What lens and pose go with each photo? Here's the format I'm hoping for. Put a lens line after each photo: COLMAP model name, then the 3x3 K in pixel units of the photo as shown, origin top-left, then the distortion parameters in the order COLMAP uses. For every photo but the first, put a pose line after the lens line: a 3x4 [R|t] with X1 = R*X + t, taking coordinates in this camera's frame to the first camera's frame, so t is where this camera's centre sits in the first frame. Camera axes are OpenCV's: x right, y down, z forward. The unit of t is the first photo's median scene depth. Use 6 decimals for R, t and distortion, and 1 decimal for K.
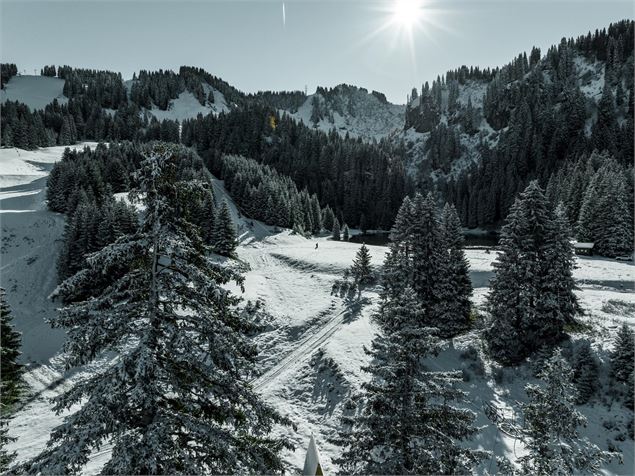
lens RADIAL K [[445.2, 0, 317.5], [0, 445.2, 238.0], [0, 0, 1]] dist [-0.038006, 0.010021]
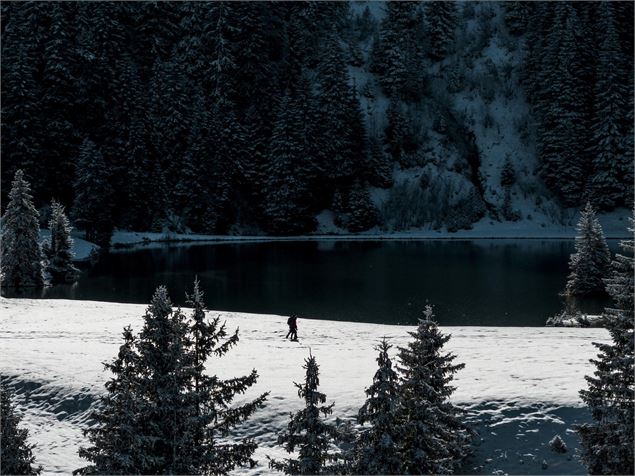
lens RADIAL K [[3071.2, 0, 317.5], [0, 3071.2, 238.0], [0, 0, 1]] dist [0.186151, -0.967691]
pose [[0.969532, -0.010817, 0.244725, -0.075650], [0.013442, 0.999869, -0.009058, -0.002759], [-0.244595, 0.012072, 0.969550, -0.125780]]
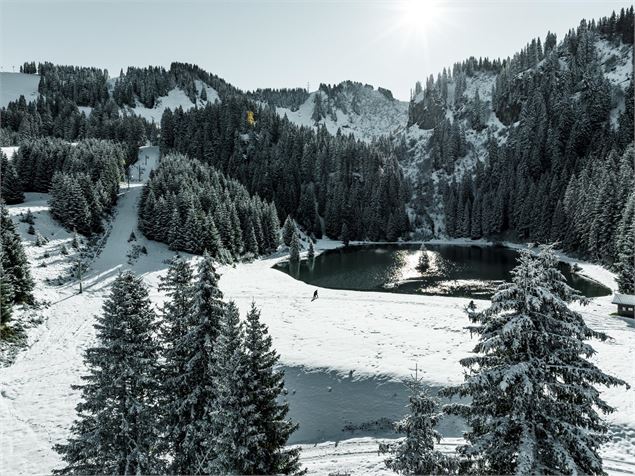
lens RADIAL K [[445.2, 0, 317.5], [0, 445.2, 238.0], [0, 0, 1]] dist [-0.038006, 0.010021]
pose [[0.999580, -0.001443, -0.028927, 0.054503], [0.001431, 0.999999, -0.000453, -0.018387], [0.028928, 0.000412, 0.999581, 0.109885]]
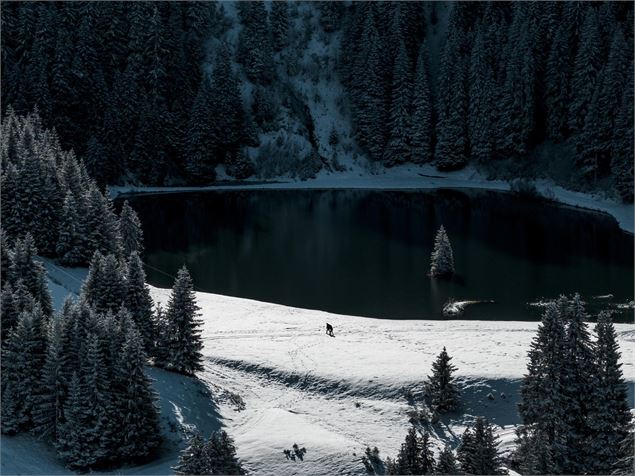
lens RADIAL K [[3071.2, 0, 317.5], [0, 3071.2, 238.0], [0, 0, 1]] dist [0.186151, -0.967691]
pose [[0.933431, -0.035613, 0.356986, -0.329310], [0.009686, 0.997200, 0.074153, -0.095615], [-0.358627, -0.065759, 0.931162, -0.604753]]
